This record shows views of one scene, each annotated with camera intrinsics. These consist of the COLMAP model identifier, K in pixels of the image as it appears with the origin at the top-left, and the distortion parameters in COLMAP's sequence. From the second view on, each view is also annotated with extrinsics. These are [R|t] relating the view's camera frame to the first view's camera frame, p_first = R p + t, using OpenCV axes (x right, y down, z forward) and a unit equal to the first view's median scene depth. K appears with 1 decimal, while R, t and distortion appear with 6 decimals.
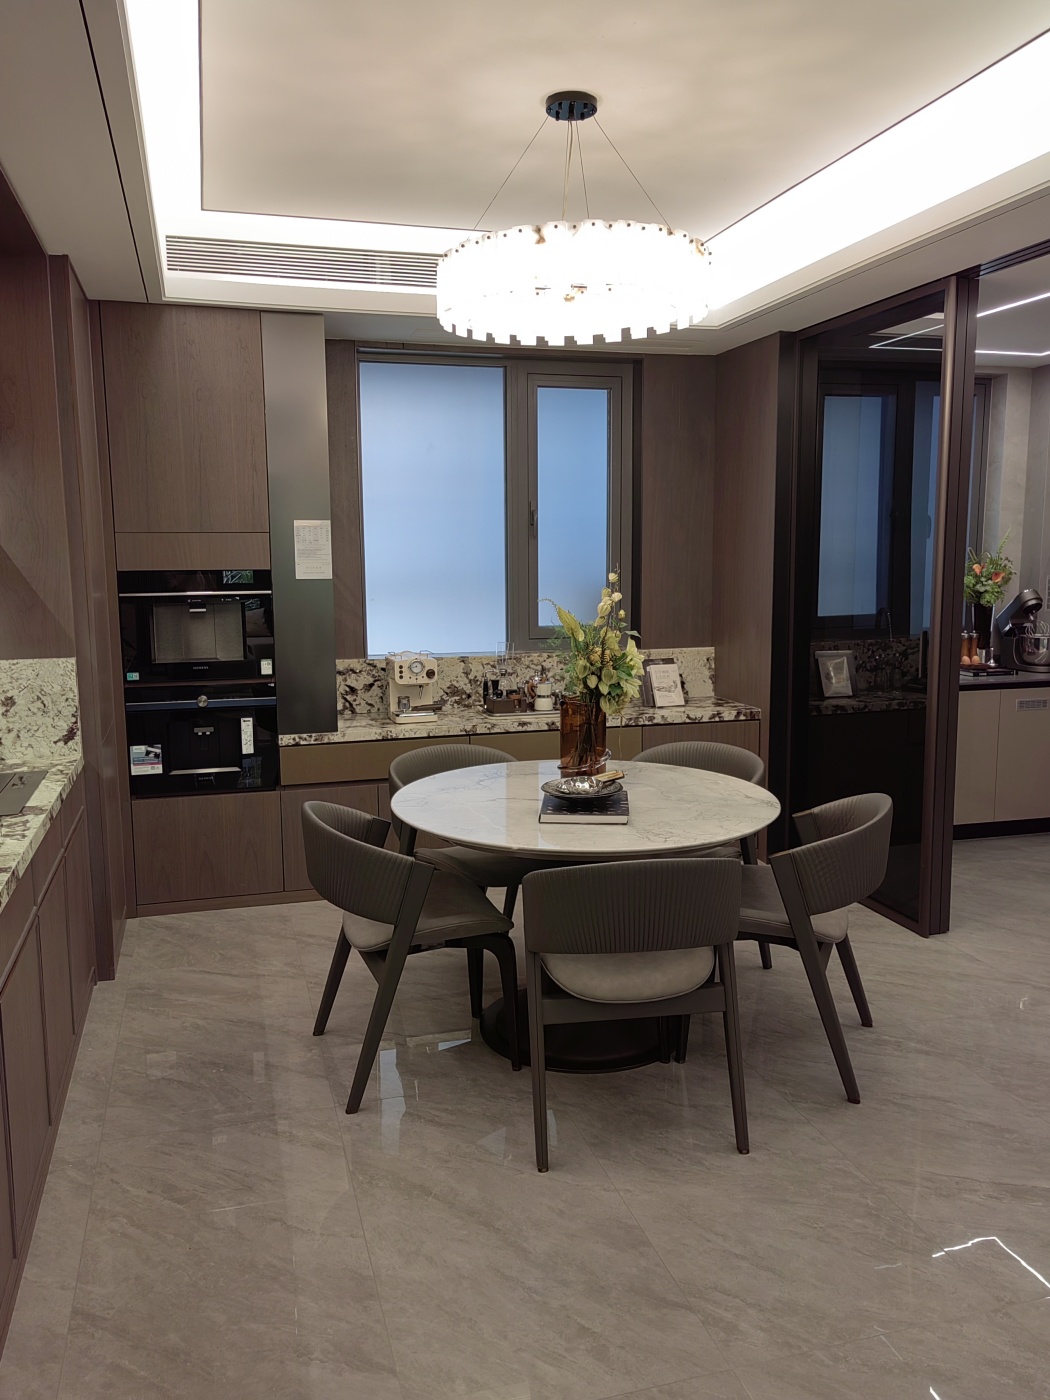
lens RADIAL K [[1104.9, 0, 531.3], [0, 1104.9, 698.3], [0, 0, 1]] dist [0.039162, -0.009721]
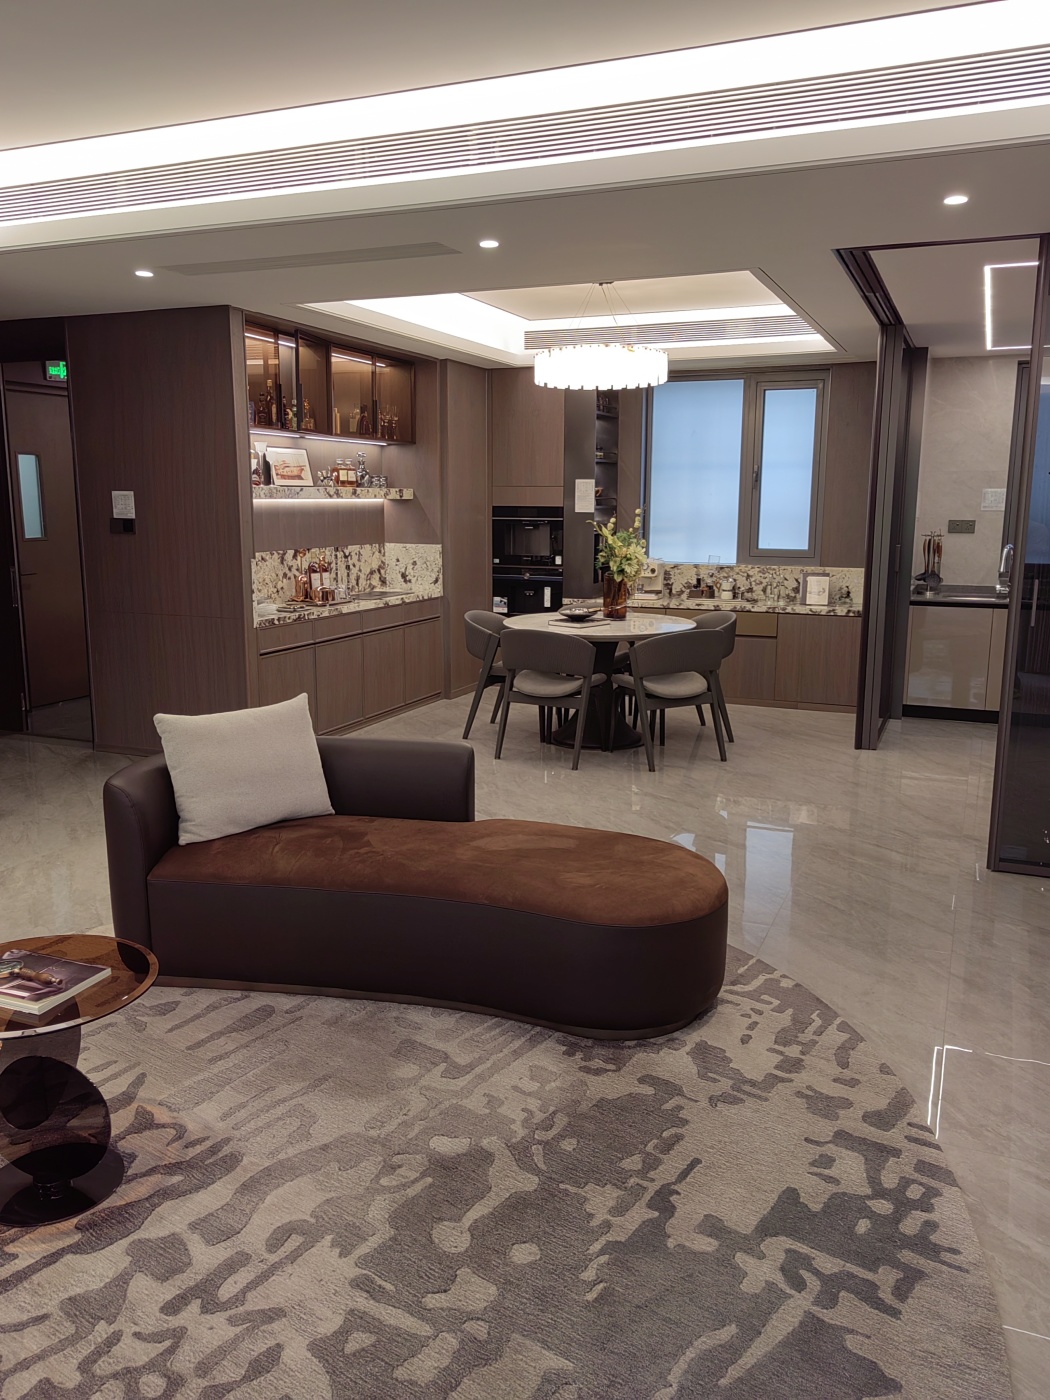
lens RADIAL K [[1104.9, 0, 520.8], [0, 1104.9, 705.4], [0, 0, 1]] dist [0.039162, -0.009721]
pose [[0.776777, 0.127607, -0.616712, 0.785992], [-0.094905, 0.991792, 0.085680, 0.053633], [0.622583, -0.008026, 0.782512, -0.429866]]
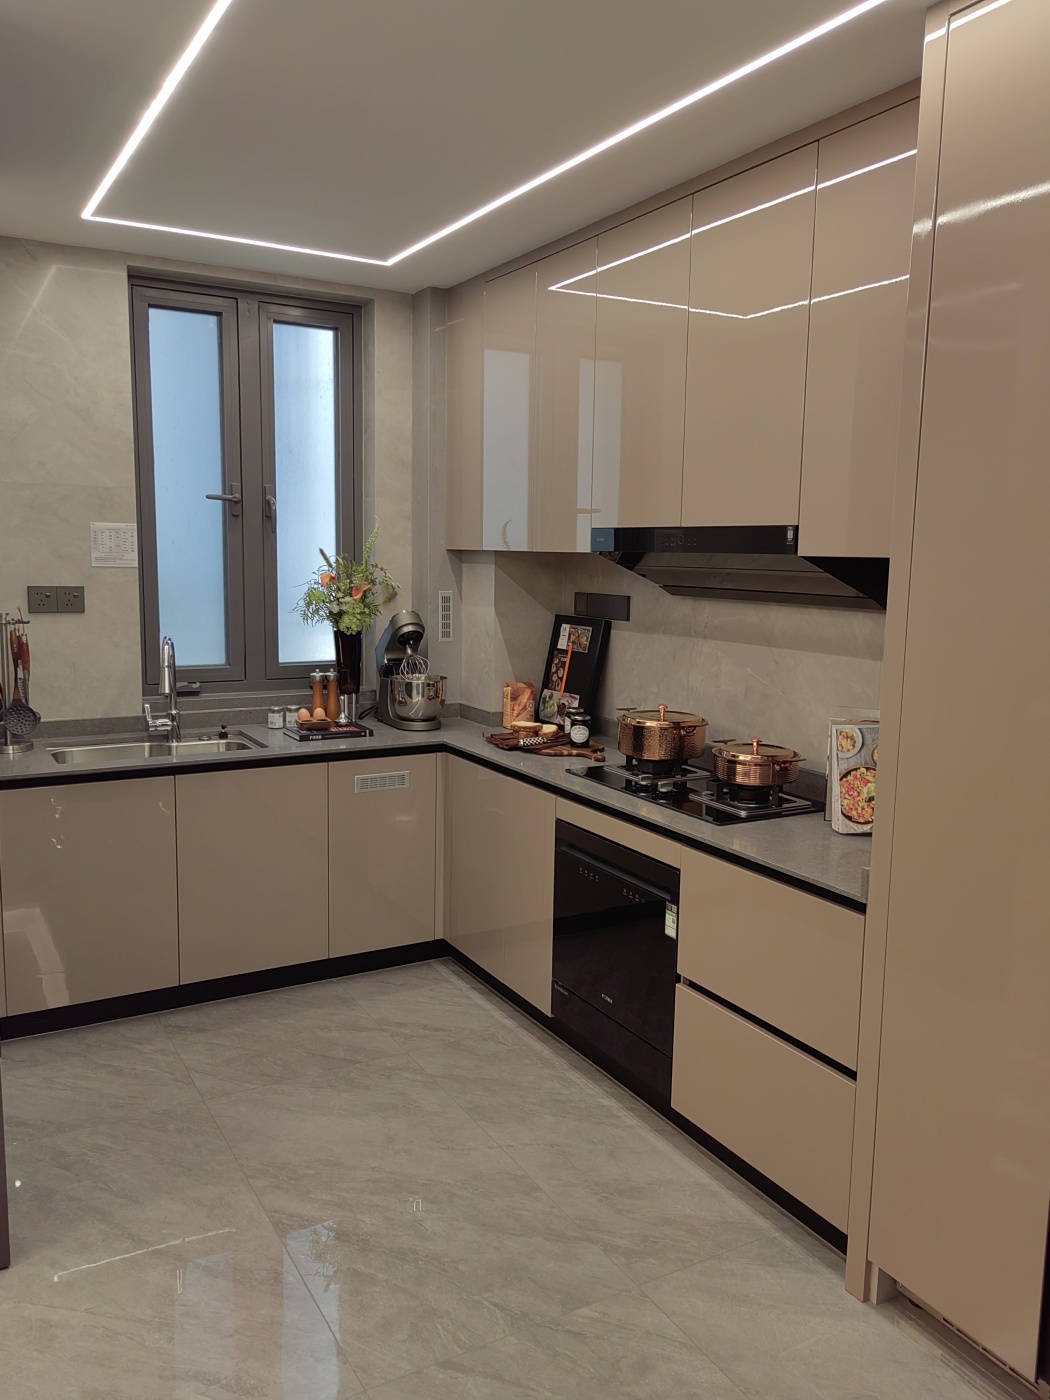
lens RADIAL K [[1104.9, 0, 525.1], [0, 1104.9, 699.9], [0, 0, 1]] dist [0.039162, -0.009721]
pose [[0.972609, -0.006873, 0.232345, 0.415163], [0.006008, 0.999972, 0.004429, -0.051397], [-0.232369, -0.002911, 0.972623, 0.357607]]
